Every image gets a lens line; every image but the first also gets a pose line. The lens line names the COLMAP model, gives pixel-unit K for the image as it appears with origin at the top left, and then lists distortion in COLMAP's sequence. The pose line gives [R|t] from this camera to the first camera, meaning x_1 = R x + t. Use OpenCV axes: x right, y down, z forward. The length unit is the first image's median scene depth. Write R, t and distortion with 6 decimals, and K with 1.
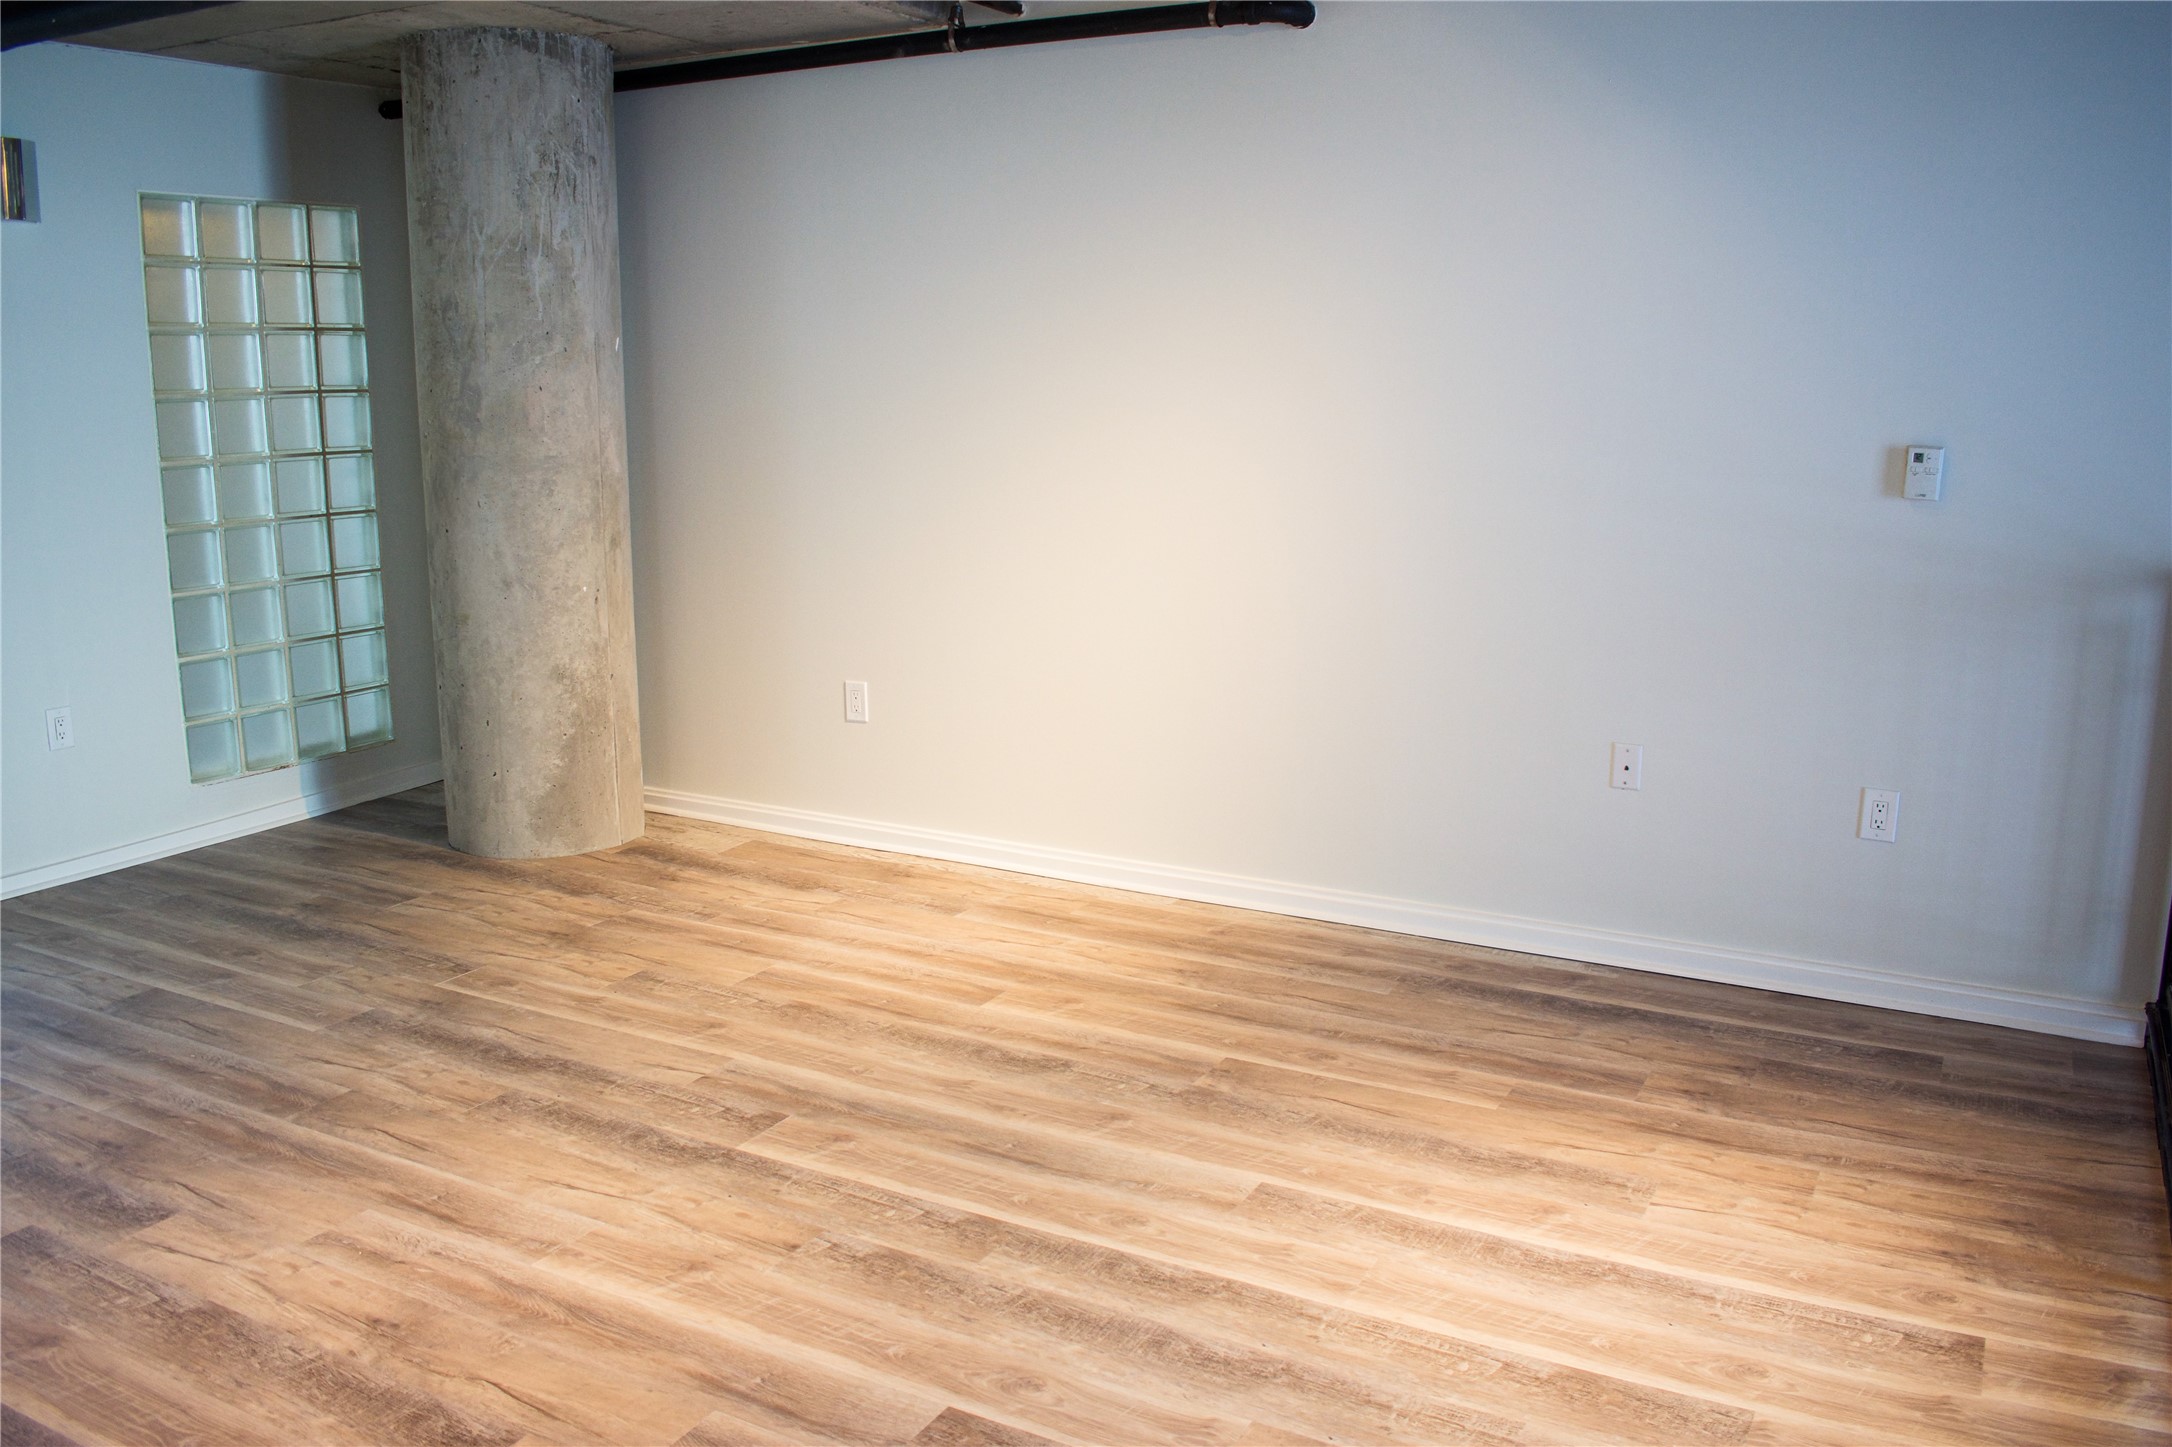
lens RADIAL K [[1758.0, 0, 1075.6], [0, 1758.0, 720.8], [0, 0, 1]] dist [-0.095194, 0.017423]
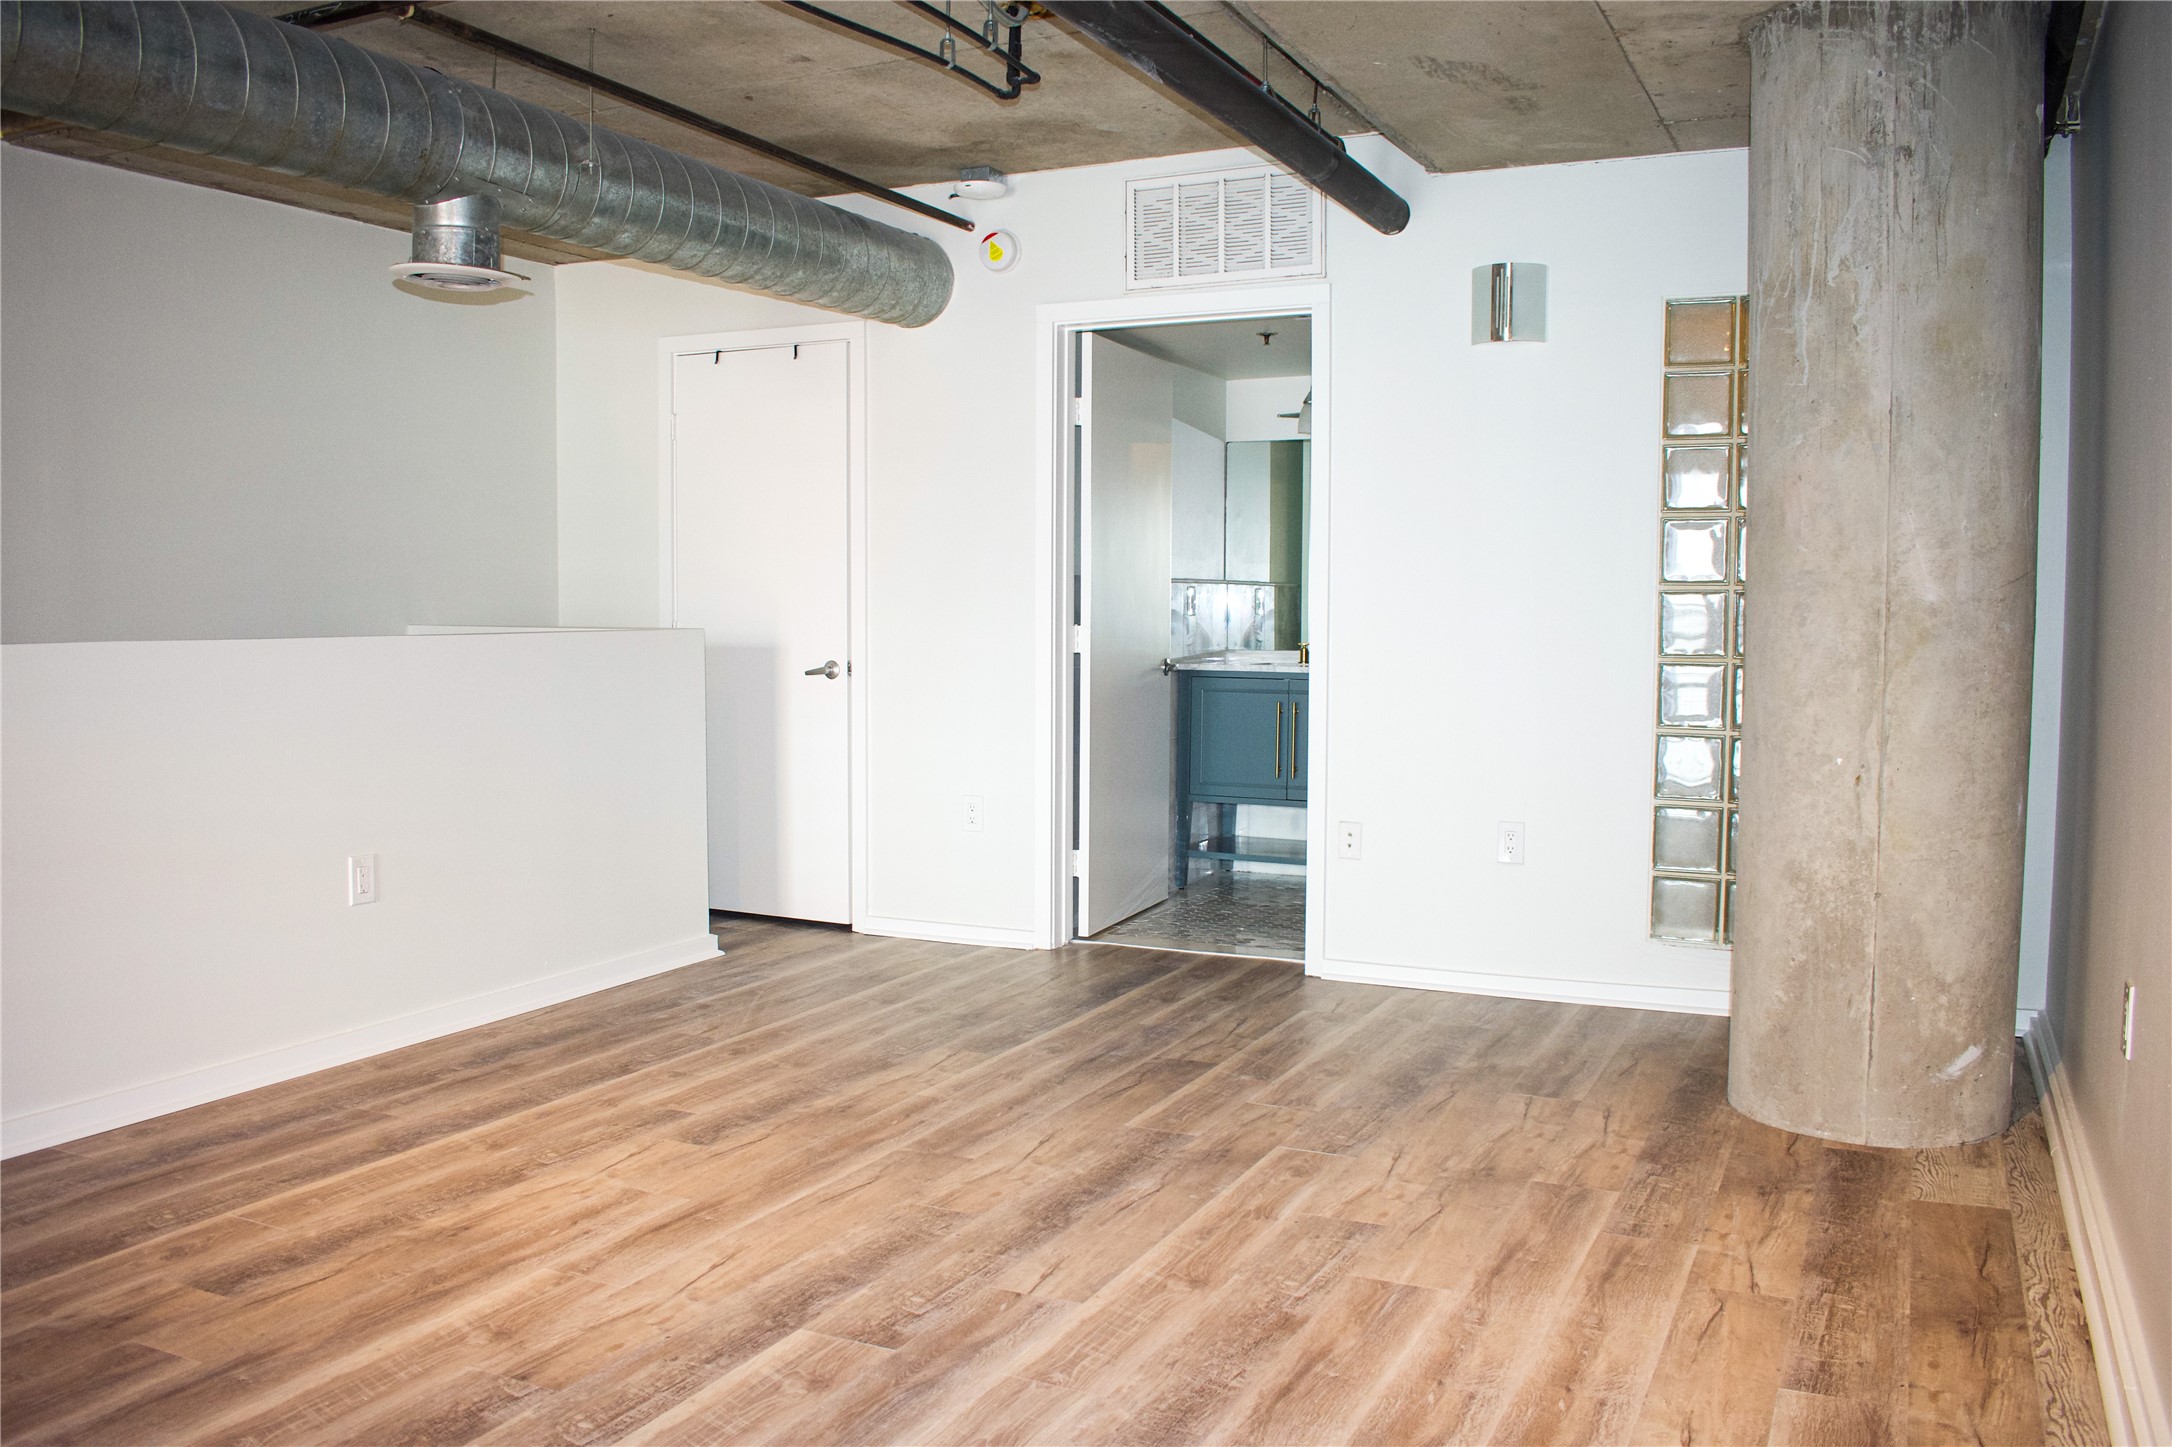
lens RADIAL K [[1736.5, 0, 1095.1], [0, 1736.5, 731.4], [0, 0, 1]] dist [-0.093174, 0.008620]
pose [[0.059125, 0.070530, -0.995756, 0.545364], [-0.200046, 0.978104, 0.057401, -0.095229], [0.978001, 0.195803, 0.071940, 0.935757]]
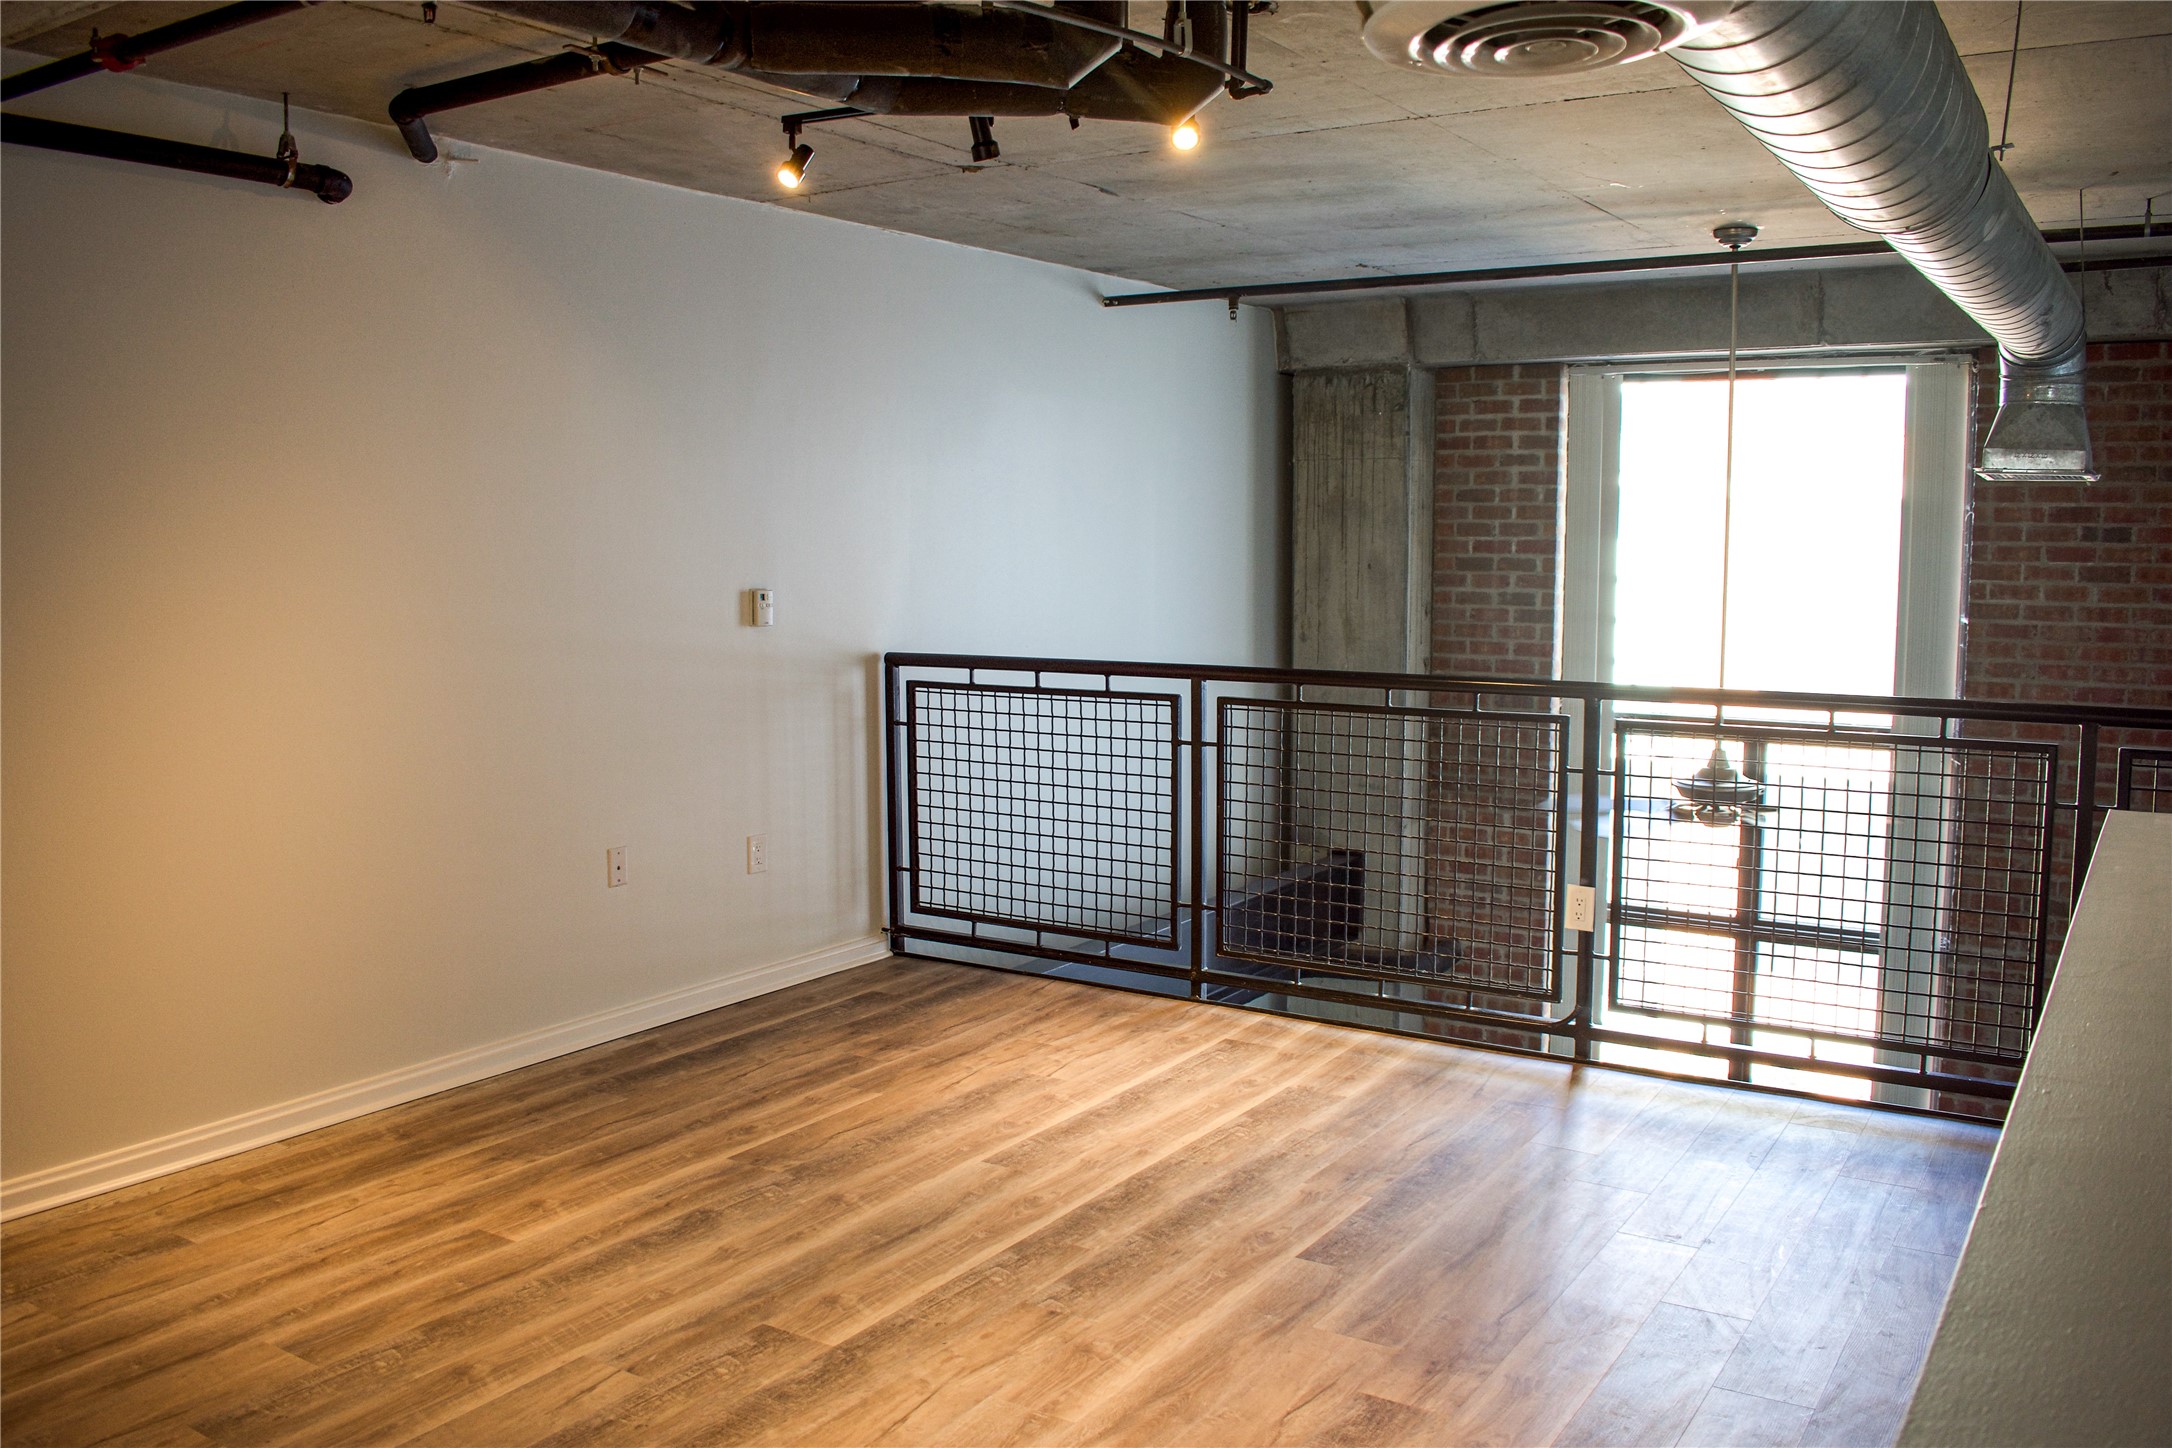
lens RADIAL K [[1799.5, 0, 1078.0], [0, 1799.5, 724.6], [0, 0, 1]] dist [-0.090032, 0.011039]
pose [[0.075917, -0.107449, 0.991308, -1.026355], [0.198698, 0.975868, 0.090558, -0.138905], [-0.977116, 0.190096, 0.095435, 0.648784]]
